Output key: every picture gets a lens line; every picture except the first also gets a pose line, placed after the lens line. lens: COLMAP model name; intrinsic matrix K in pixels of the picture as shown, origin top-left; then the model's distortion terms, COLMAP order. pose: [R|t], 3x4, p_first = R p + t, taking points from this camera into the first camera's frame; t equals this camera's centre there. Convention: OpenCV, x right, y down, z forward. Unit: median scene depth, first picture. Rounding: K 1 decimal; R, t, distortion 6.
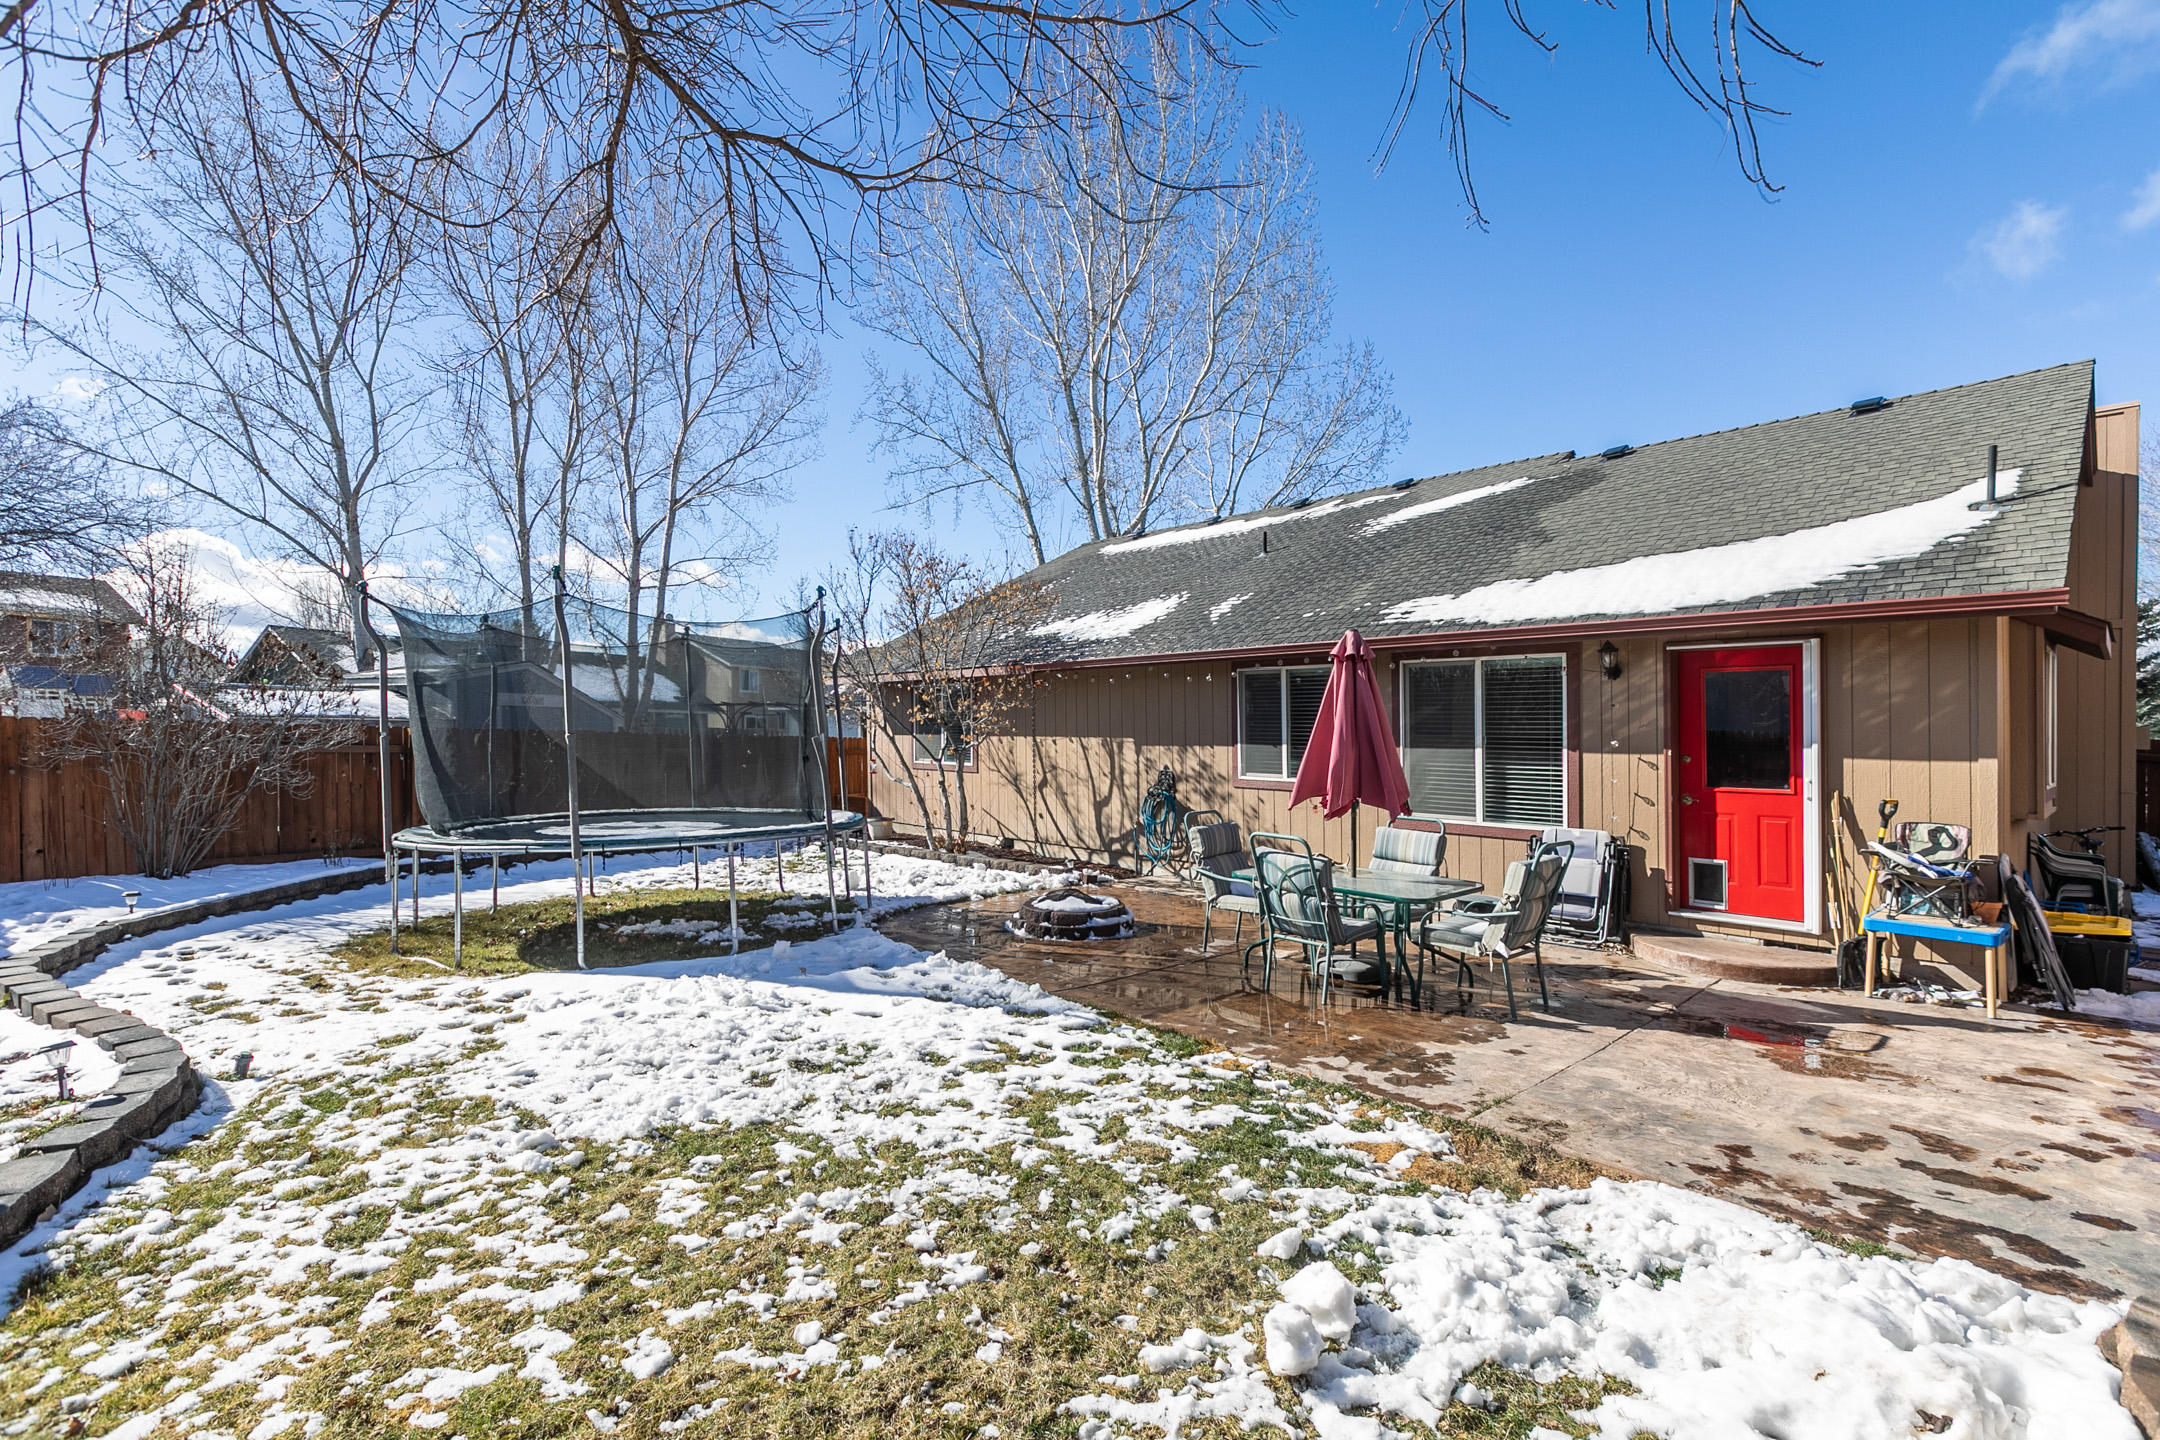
lens RADIAL K [[992.1, 0, 1071.9], [0, 992.1, 709.4], [0, 0, 1]] dist [0.012073, -0.000013]
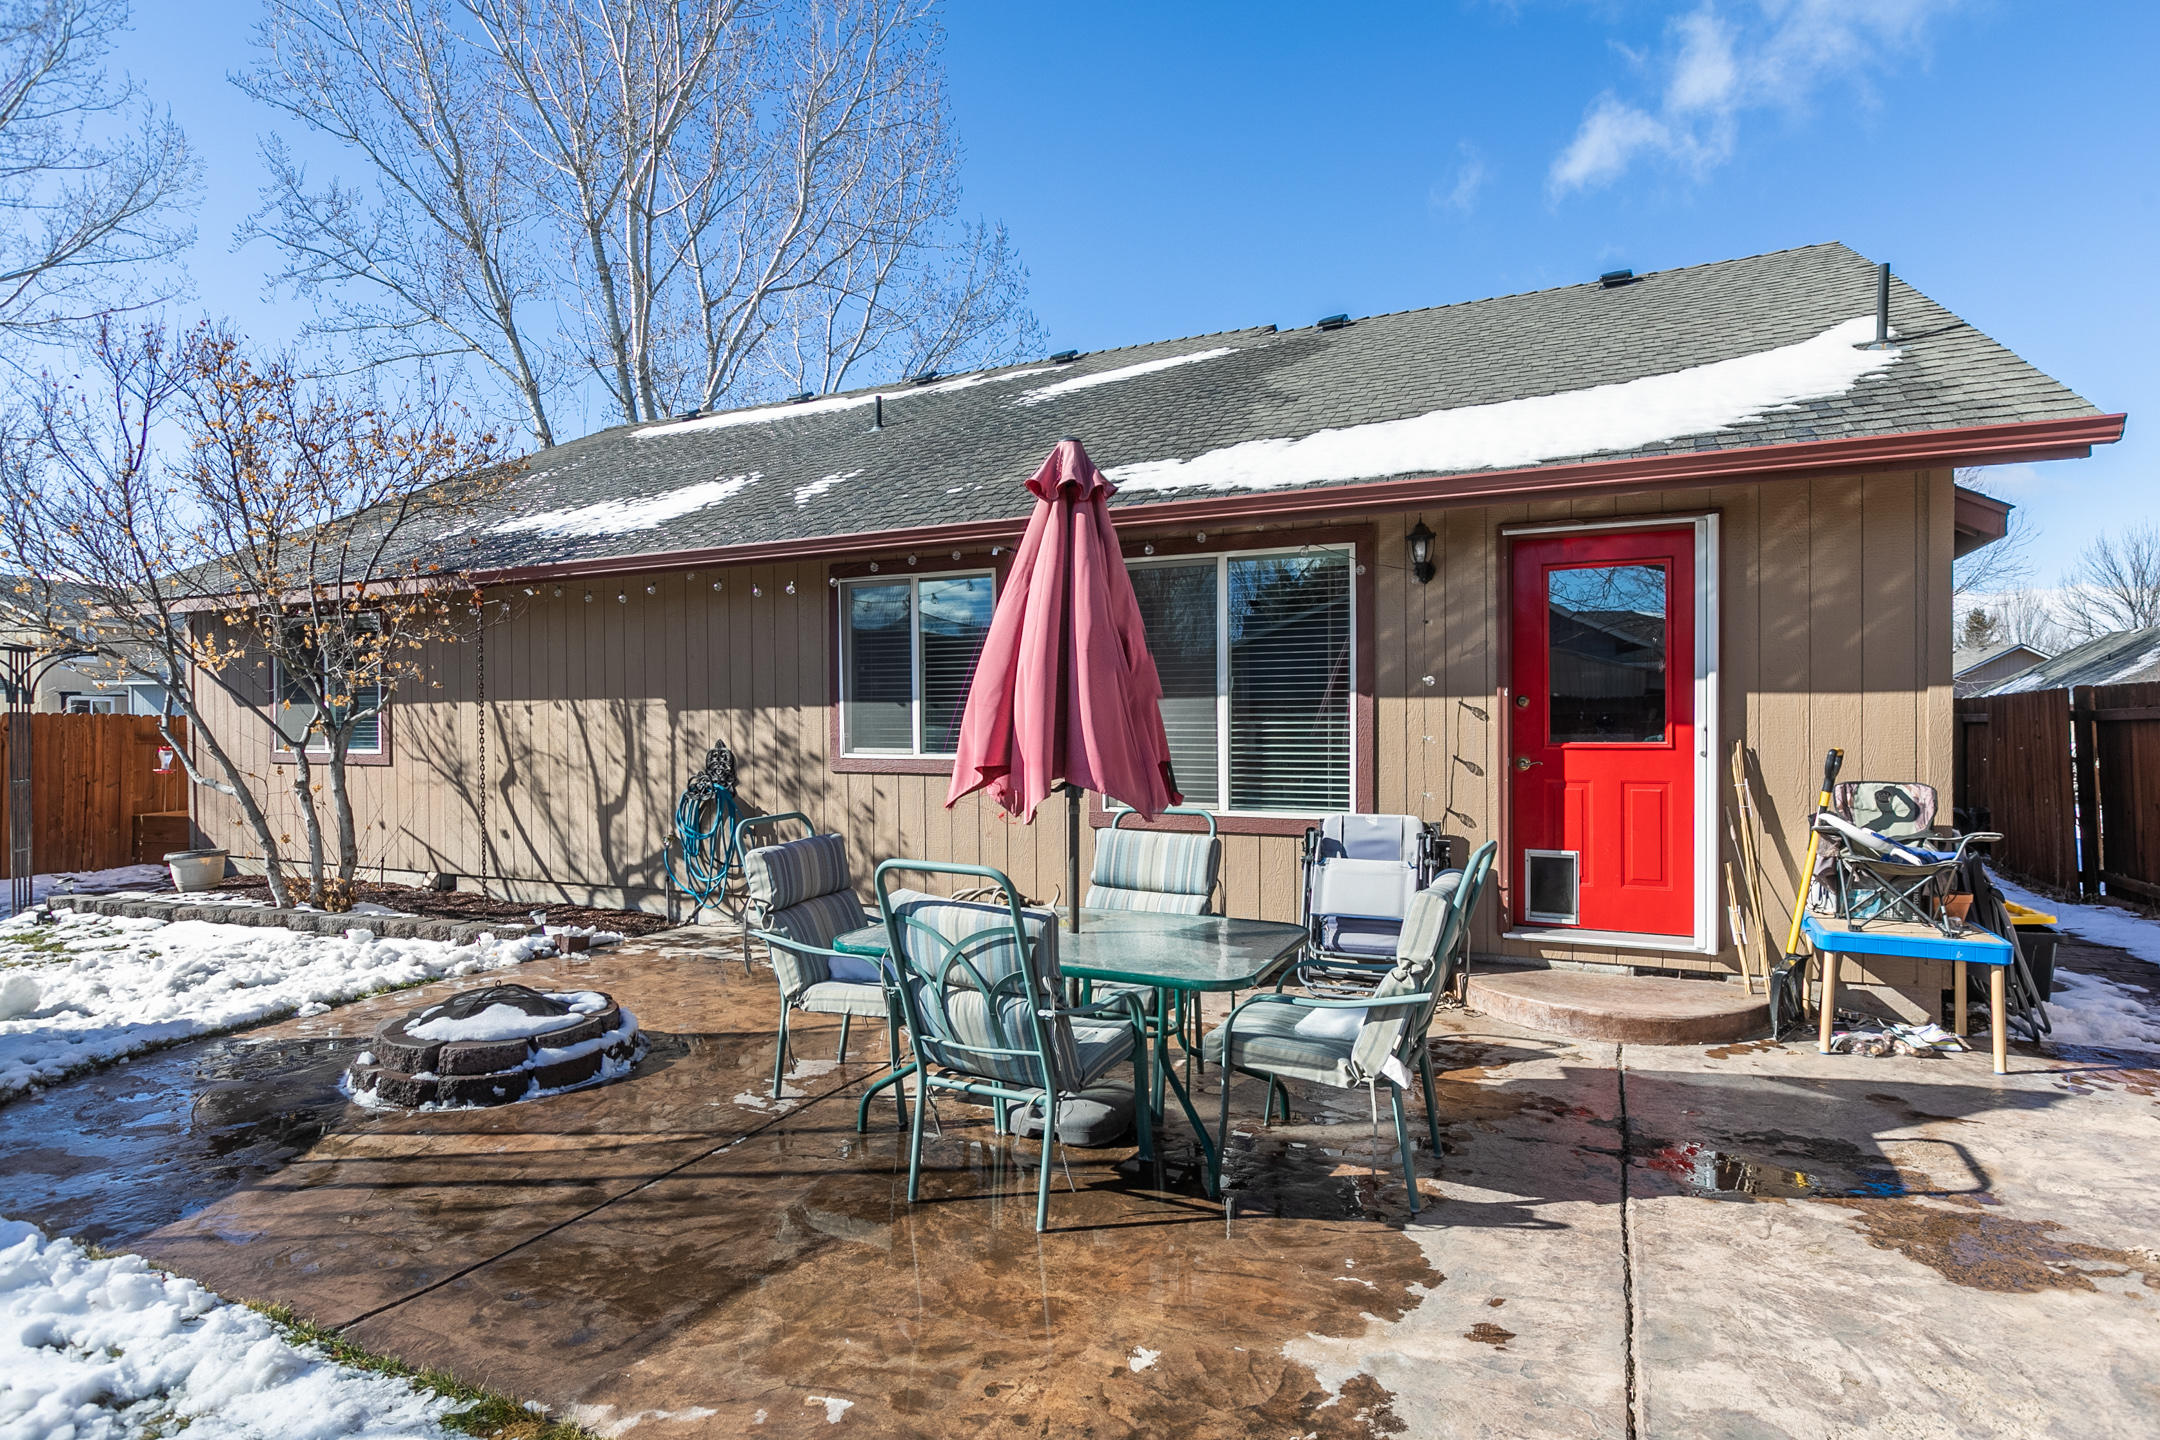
lens RADIAL K [[1093.6, 0, 1096.2], [0, 1093.6, 676.5], [0, 0, 1]] dist [0.002561, 0.000711]
pose [[0.920619, 0.001391, 0.390460, 0.060253], [0.005046, 0.999868, -0.015458, 0.037859], [-0.390430, 0.016201, 0.920490, 0.389176]]
